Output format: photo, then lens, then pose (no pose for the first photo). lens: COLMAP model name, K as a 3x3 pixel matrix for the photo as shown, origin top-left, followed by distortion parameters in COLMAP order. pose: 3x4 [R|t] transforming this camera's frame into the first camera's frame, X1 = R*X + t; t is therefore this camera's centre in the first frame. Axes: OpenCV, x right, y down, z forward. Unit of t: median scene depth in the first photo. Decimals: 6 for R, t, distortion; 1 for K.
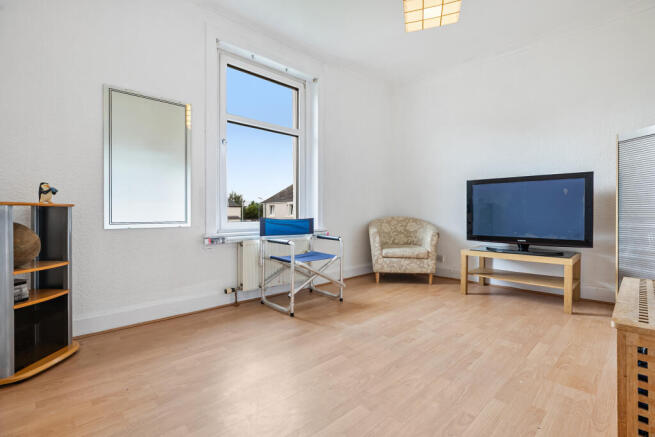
lens RADIAL K [[303.4, 0, 327.5], [0, 303.4, 218.5], [0, 0, 1]] dist [-0.015901, -0.000420]
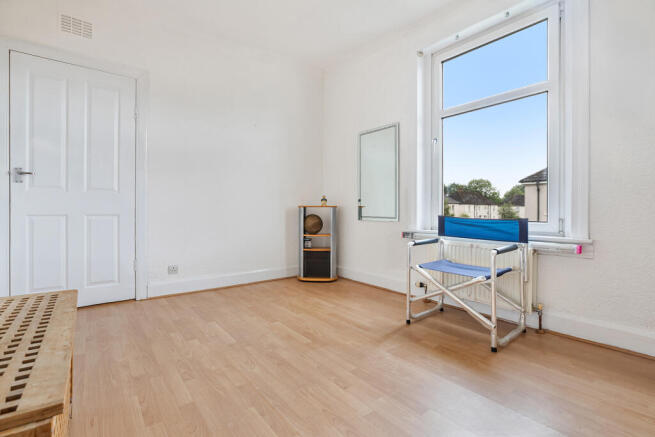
lens RADIAL K [[306.8, 0, 327.5], [0, 306.8, 218.5], [0, 0, 1]] dist [-0.041959, 0.000151]
pose [[-0.092993, 0.020628, -0.995453, 0.828296], [-0.027561, 0.999349, 0.023284, -0.007075], [0.995285, 0.029601, -0.092364, 0.856690]]
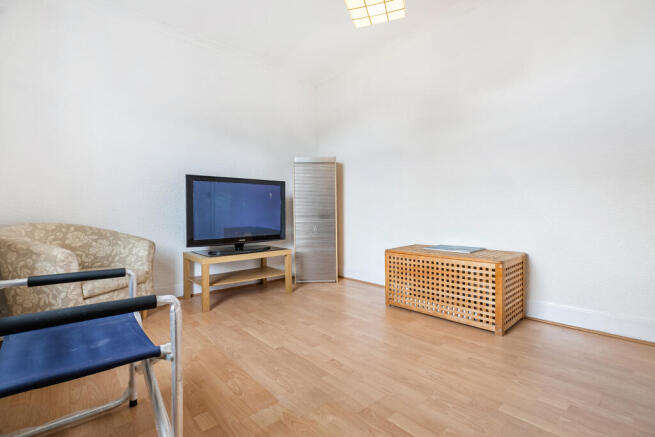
lens RADIAL K [[303.4, 0, 327.5], [0, 303.4, 218.5], [0, 0, 1]] dist [-0.015901, -0.000420]
pose [[0.041728, -0.016004, 0.999001, -0.467953], [0.034877, 0.999286, 0.014552, -0.007252], [-0.998520, 0.034235, 0.042257, 0.817720]]
